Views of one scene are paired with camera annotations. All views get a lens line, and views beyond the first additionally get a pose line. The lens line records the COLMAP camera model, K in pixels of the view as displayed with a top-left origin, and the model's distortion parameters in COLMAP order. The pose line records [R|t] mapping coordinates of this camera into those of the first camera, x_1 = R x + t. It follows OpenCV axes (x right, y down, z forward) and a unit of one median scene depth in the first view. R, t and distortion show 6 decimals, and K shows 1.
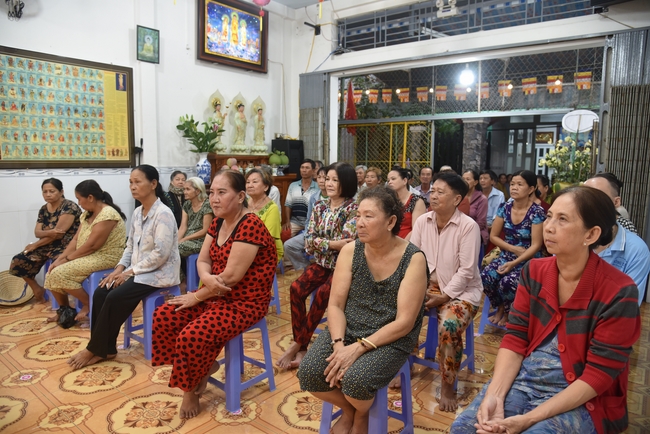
lens RADIAL K [[447.8, 0, 323.5], [0, 447.8, 225.3], [0, 0, 1]] dist [-0.110981, 0.063096]
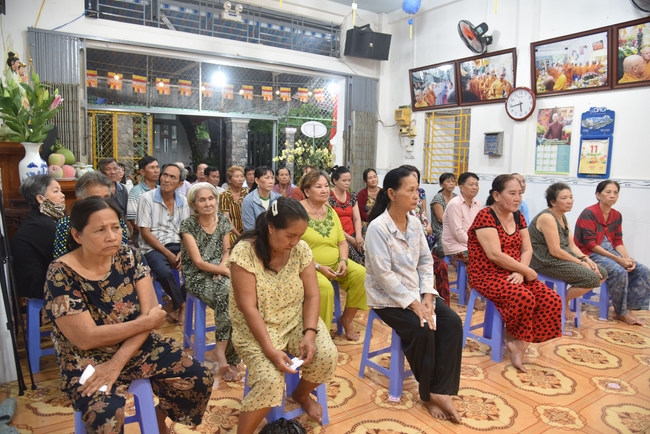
lens RADIAL K [[451.7, 0, 323.3], [0, 451.7, 219.3], [0, 0, 1]] dist [-0.086538, 0.004189]
pose [[0.309197, -0.115659, 0.943939, -0.832834], [0.118927, 0.989488, 0.082285, -0.077771], [-0.943533, 0.086818, 0.319701, 0.578394]]
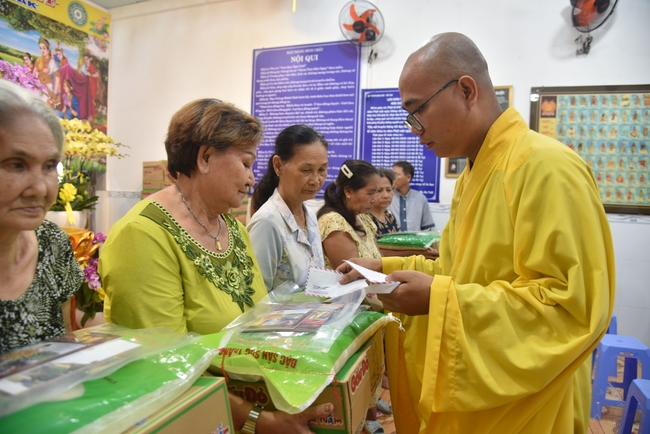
lens RADIAL K [[447.8, 0, 321.8], [0, 447.8, 219.5], [0, 0, 1]] dist [-0.110981, 0.063096]
pose [[0.301706, 0.064618, -0.951209, 0.036085], [-0.163342, 0.986452, 0.015203, -0.035534], [0.939304, 0.150785, 0.308173, 0.179888]]
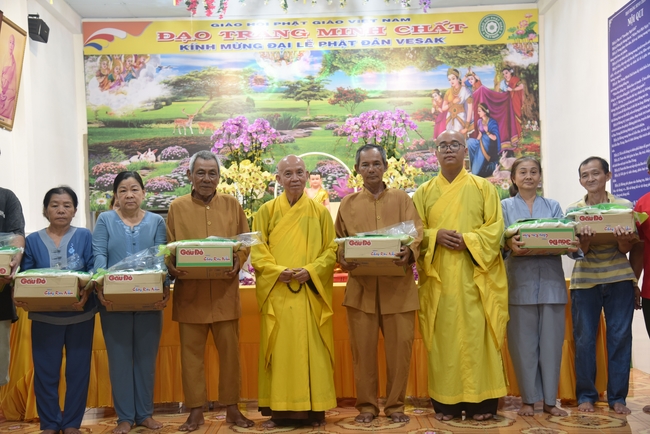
lens RADIAL K [[909.4, 0, 323.6], [0, 909.4, 217.4], [0, 0, 1]] dist [0.324717, 0.000000]
pose [[-0.785390, -0.002503, -0.618996, 0.419142], [-0.063805, 0.994993, 0.076933, -0.142188], [0.615704, 0.099917, -0.781617, 1.377408]]
